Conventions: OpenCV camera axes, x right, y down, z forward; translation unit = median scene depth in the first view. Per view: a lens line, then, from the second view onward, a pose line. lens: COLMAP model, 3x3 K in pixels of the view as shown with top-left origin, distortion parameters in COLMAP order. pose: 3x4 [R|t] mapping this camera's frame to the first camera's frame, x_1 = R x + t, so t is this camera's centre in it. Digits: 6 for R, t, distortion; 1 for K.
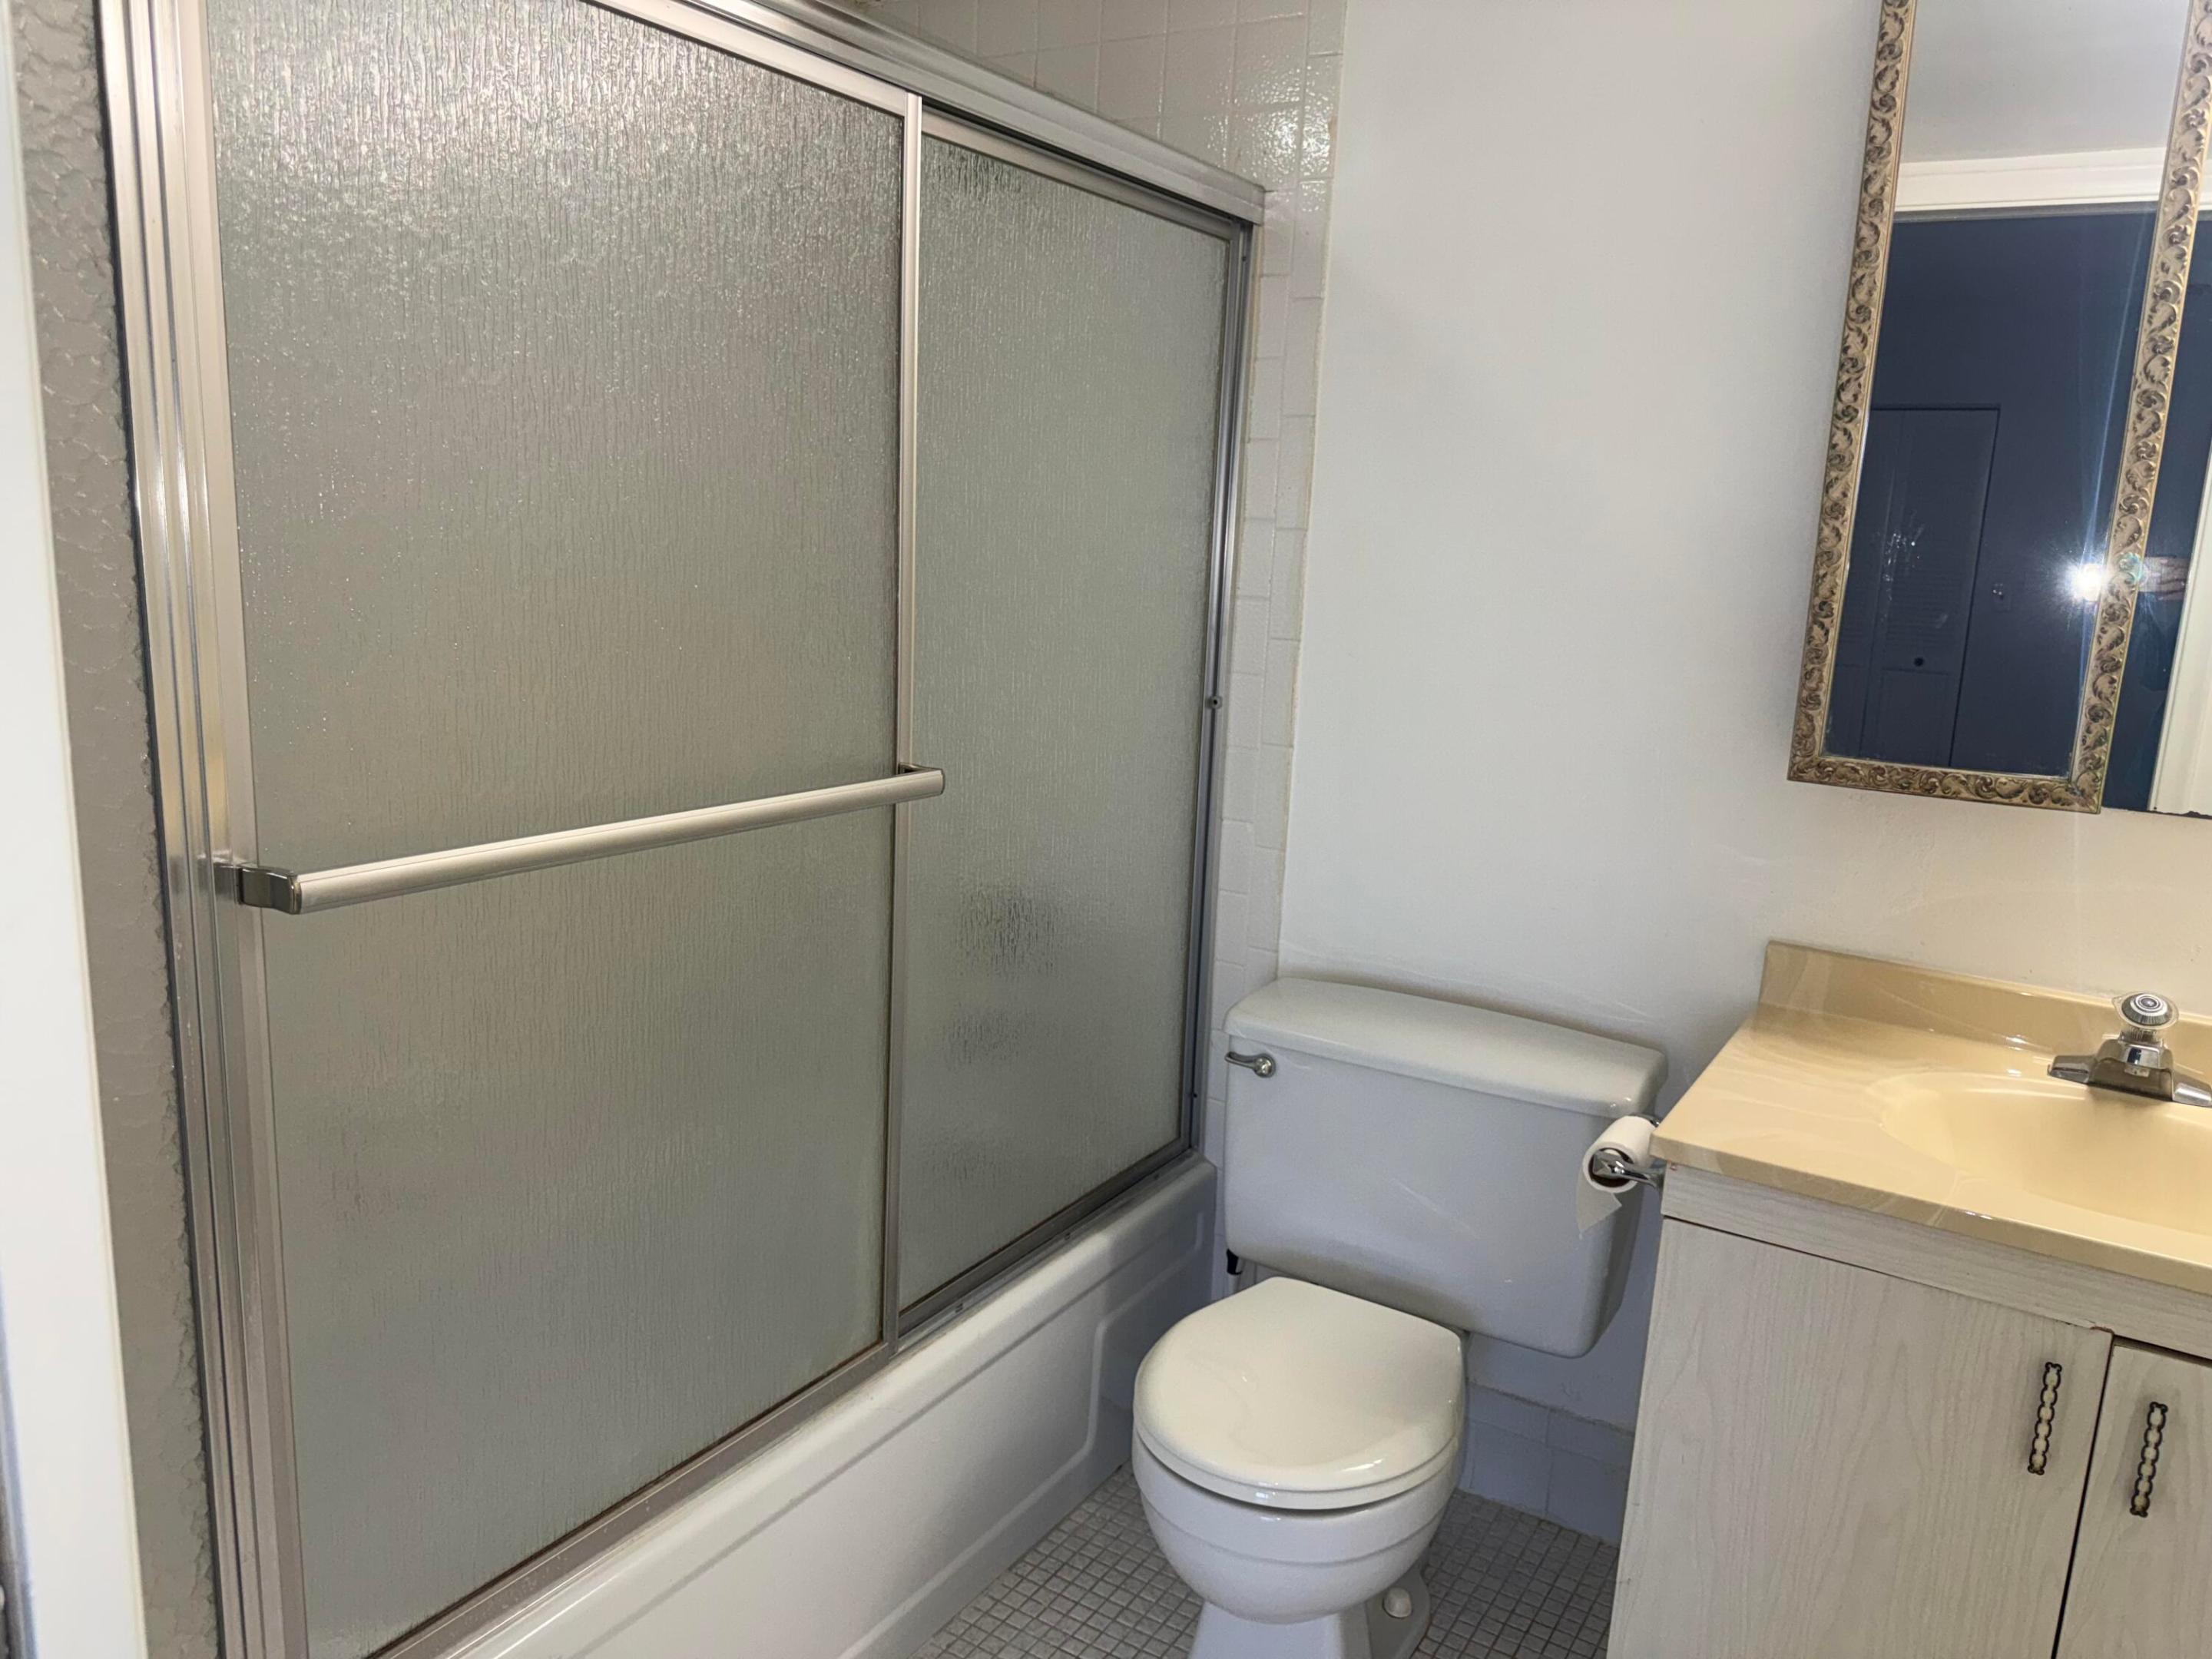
lens RADIAL K [[1574.9, 0, 1150.1], [0, 1574.9, 840.9], [0, 0, 1]] dist [0.062485, -0.080761]
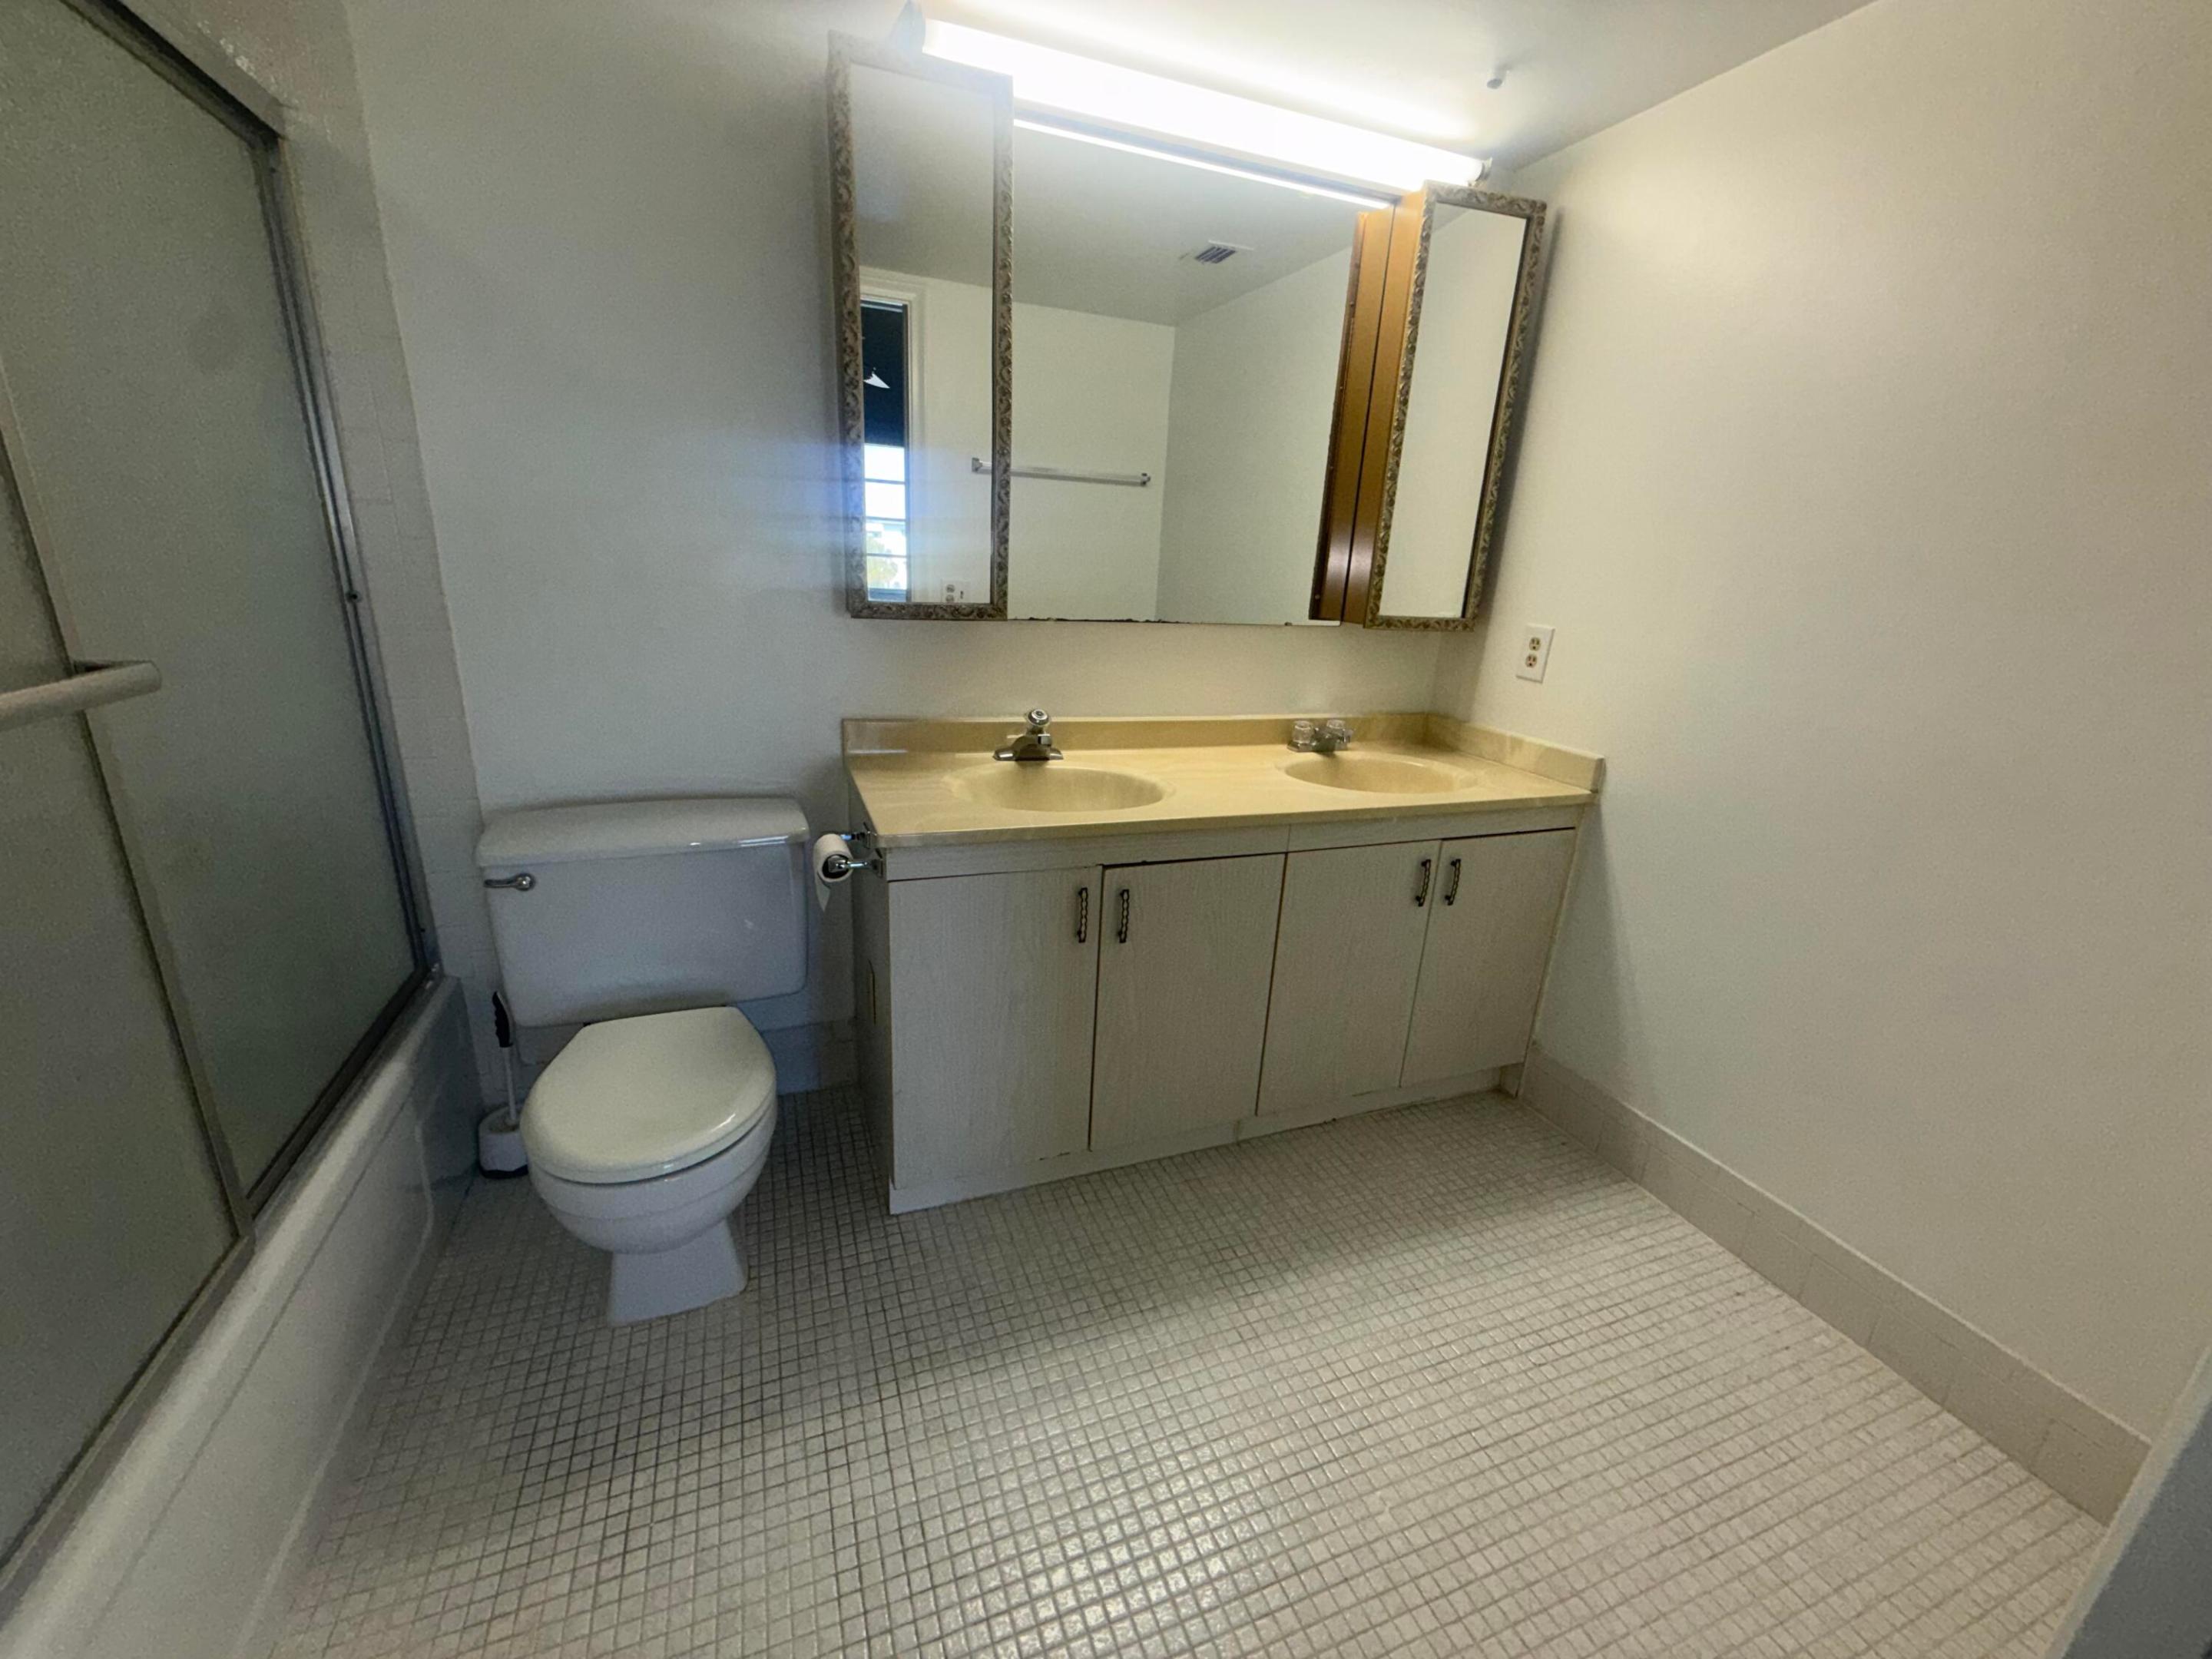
lens RADIAL K [[873.7, 0, 1101.9], [0, 873.7, 827.1], [0, 0, 1]] dist [0.002523, -0.000190]
pose [[0.611668, -0.251339, 0.750128, -0.185795], [0.135238, 0.967453, 0.213881, 0.013320], [-0.779470, -0.029378, 0.625750, 0.224222]]
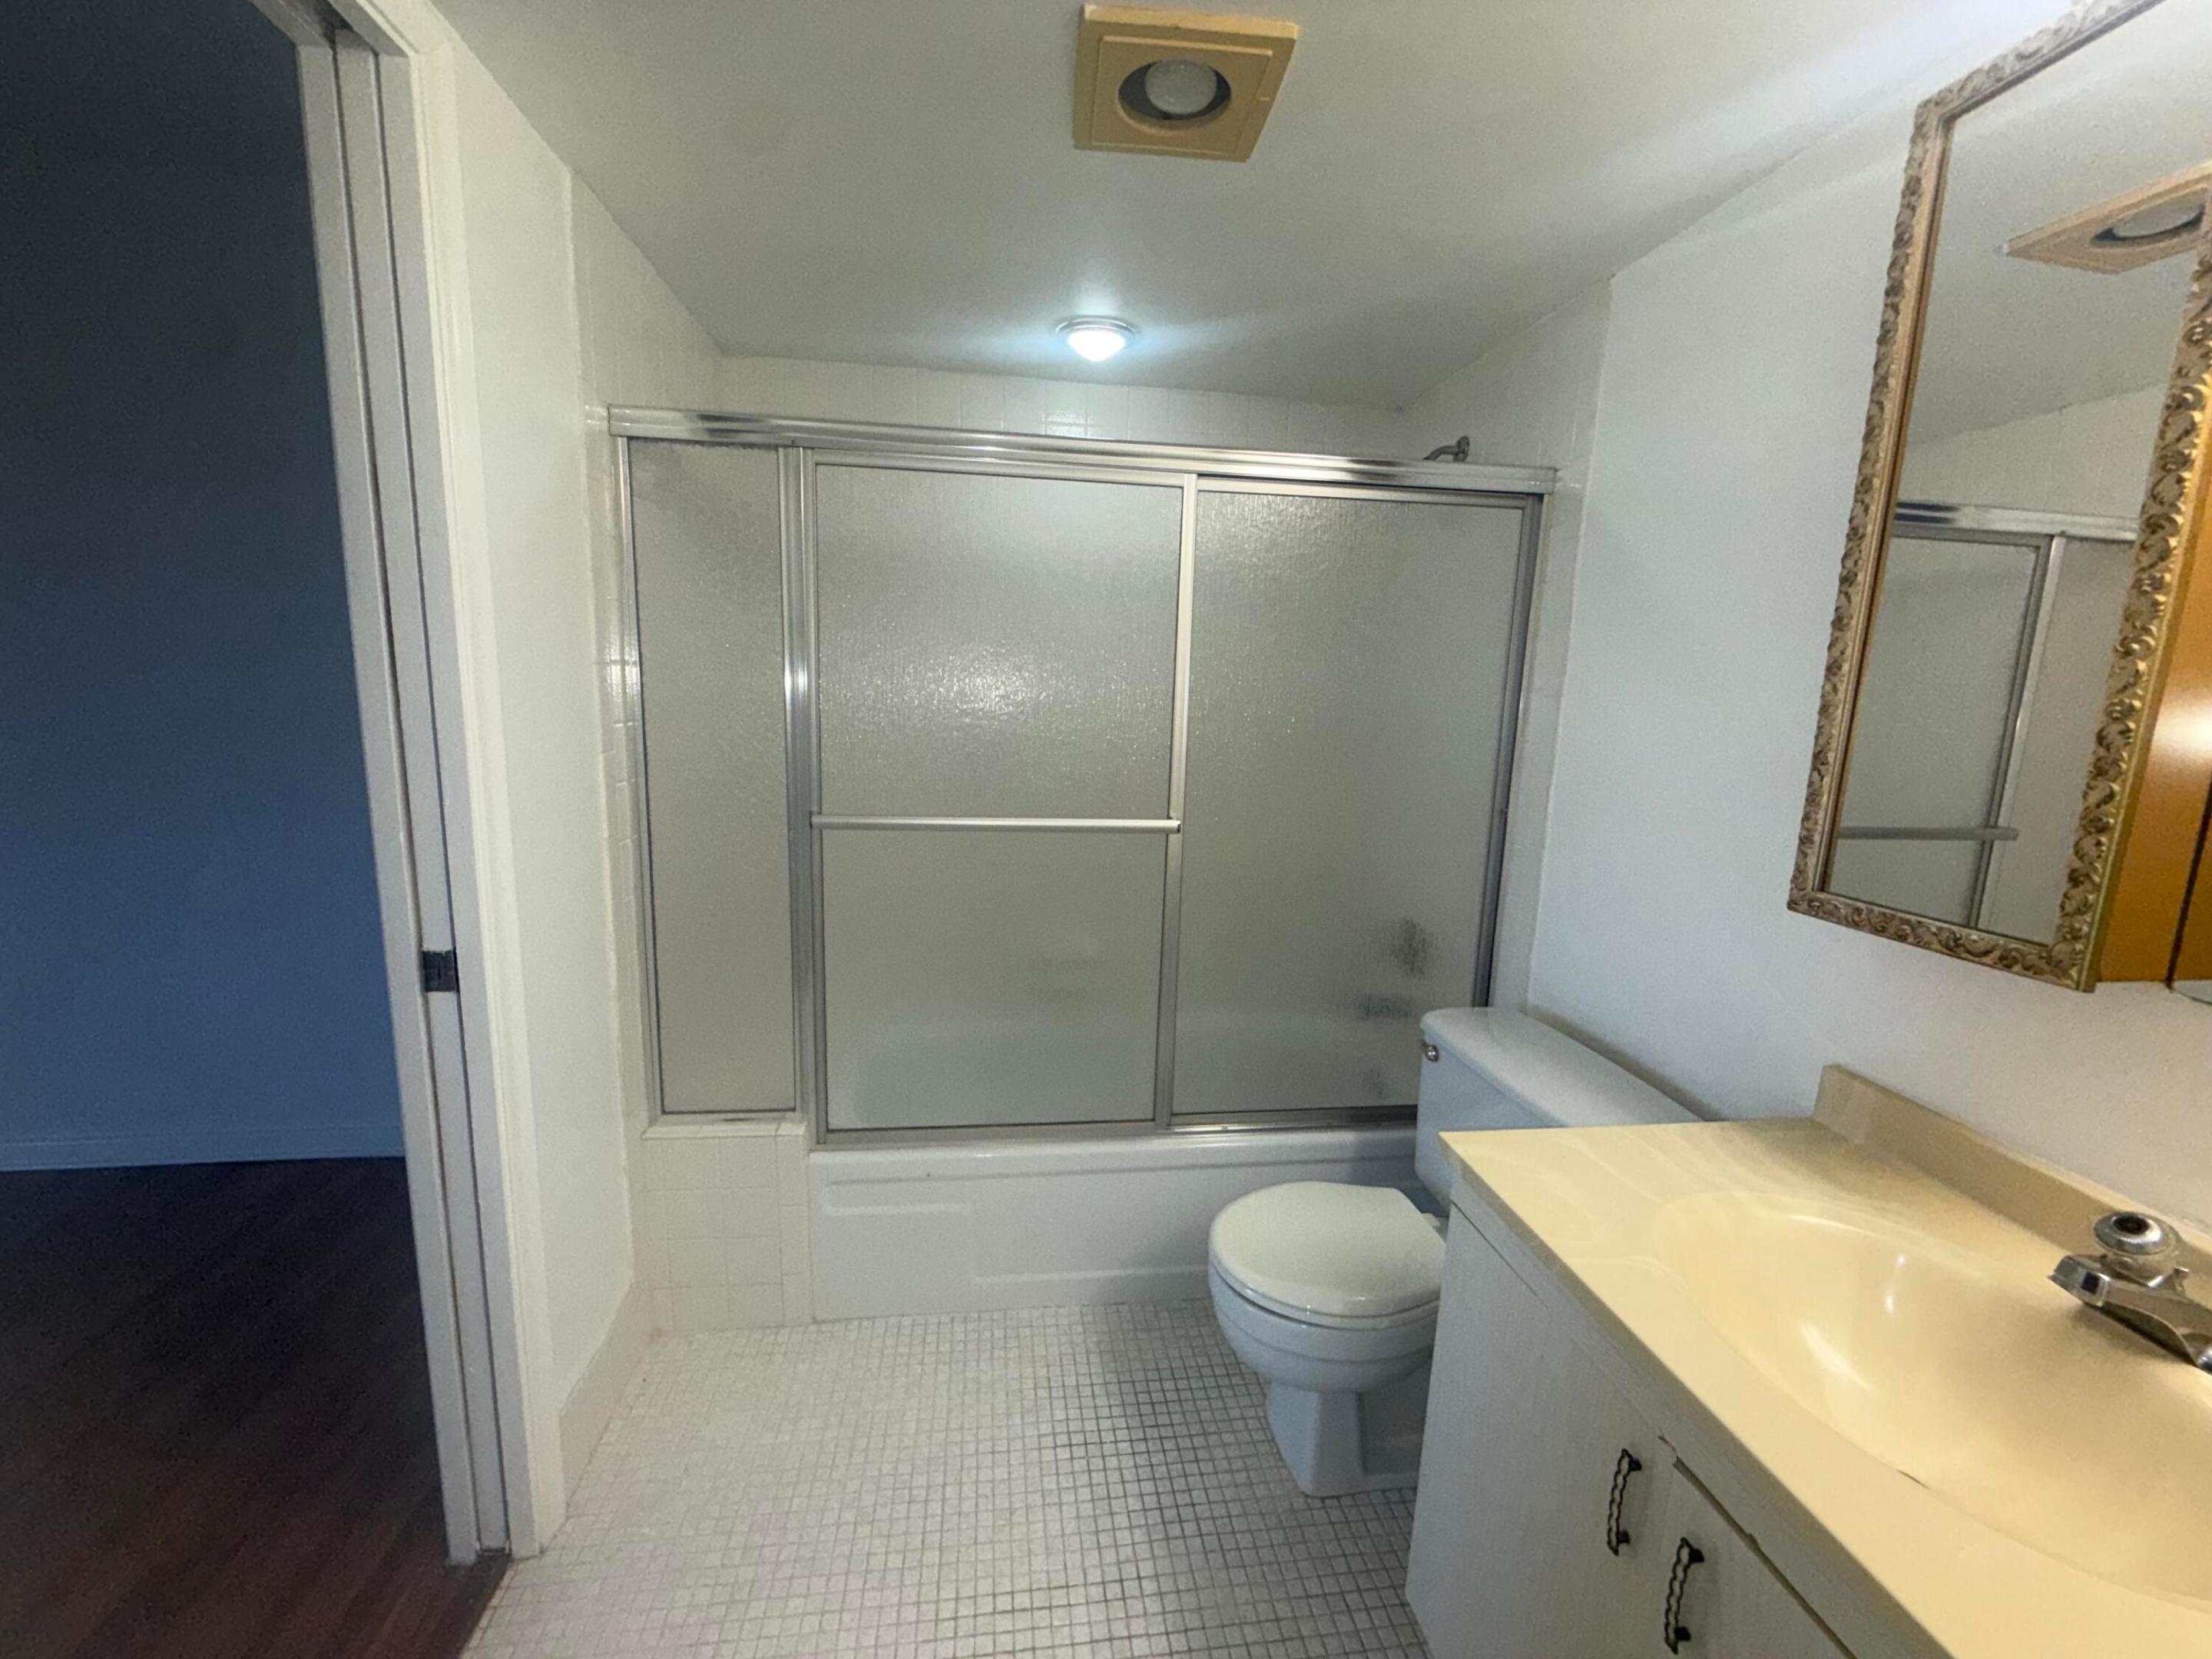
lens RADIAL K [[892.2, 0, 1111.0], [0, 892.2, 832.6], [0, 0, 1]] dist [0.000835, 0.000314]
pose [[0.631683, 0.104586, -0.768140, 0.595428], [-0.159245, 0.987233, 0.003460, -0.018921], [0.758695, 0.120137, 0.640273, 0.244461]]
